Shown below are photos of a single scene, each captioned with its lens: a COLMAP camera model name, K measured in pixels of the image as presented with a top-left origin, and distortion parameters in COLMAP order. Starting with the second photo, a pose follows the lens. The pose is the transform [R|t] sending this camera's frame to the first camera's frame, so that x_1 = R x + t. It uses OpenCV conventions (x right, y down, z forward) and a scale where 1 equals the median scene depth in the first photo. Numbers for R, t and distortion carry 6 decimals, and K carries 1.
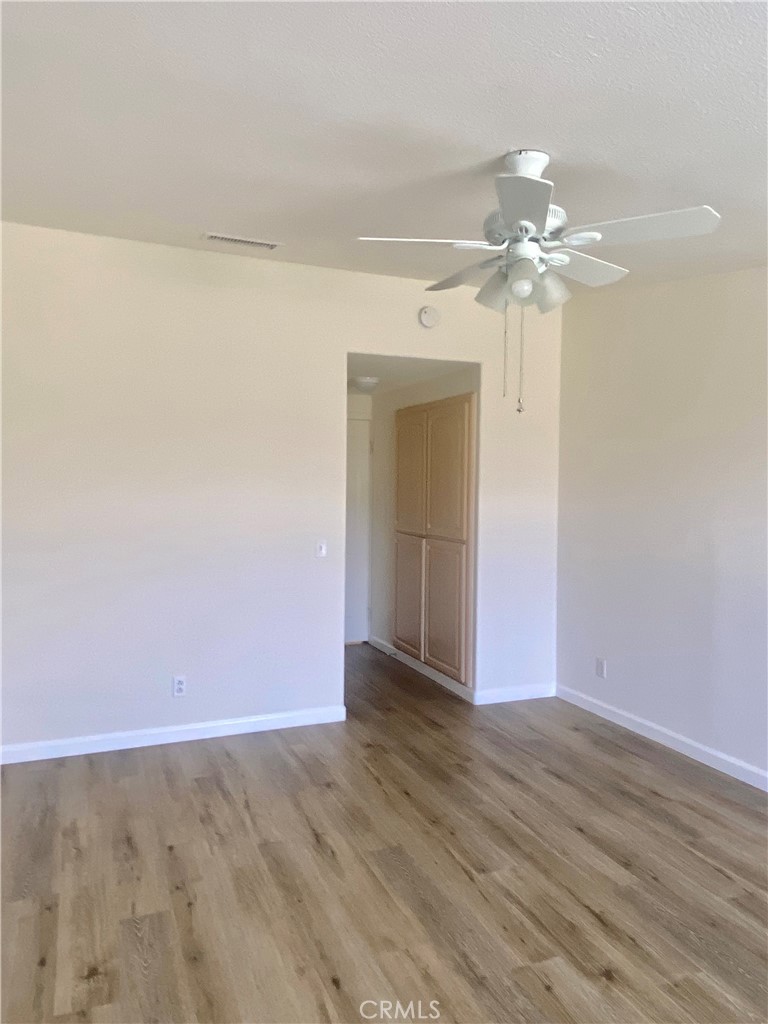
lens RADIAL K [[717.6, 0, 376.7], [0, 717.6, 505.5], [0, 0, 1]] dist [0.087812, -0.104662]
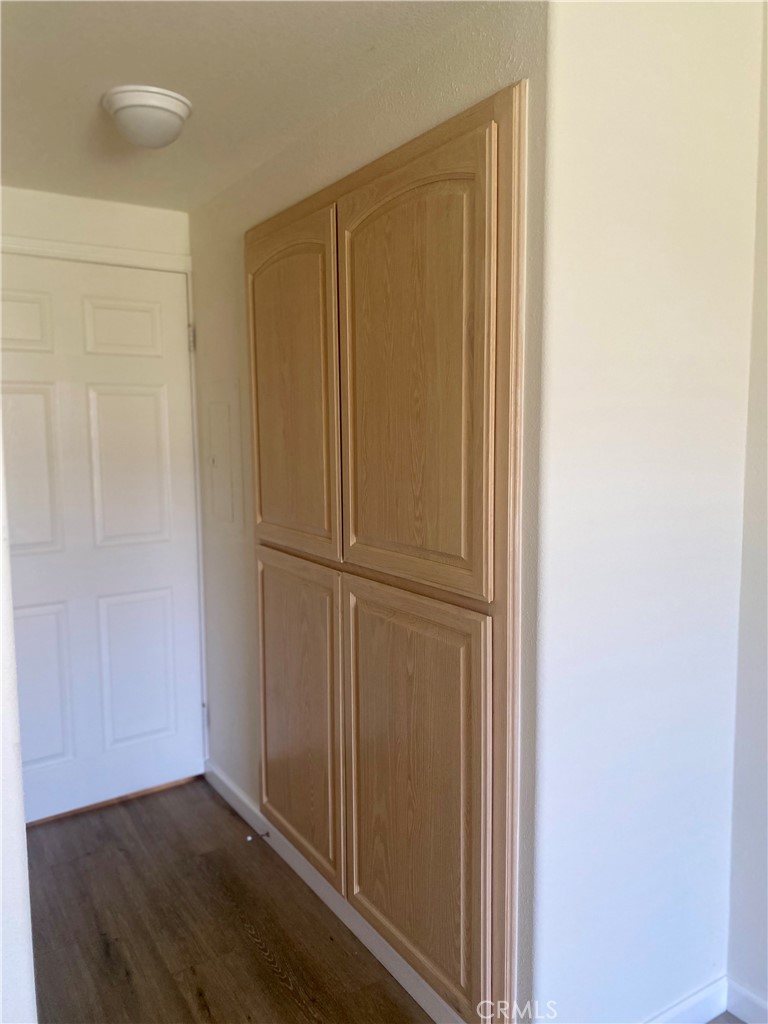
lens RADIAL K [[786.7, 0, 384.0], [0, 786.7, 512.0], [0, 0, 1]] dist [0.008616, 0.003458]
pose [[0.983943, -0.031264, 0.175721, 0.023739], [0.019977, 0.997643, 0.065642, -0.010889], [-0.177359, -0.061077, 0.982249, 0.695910]]
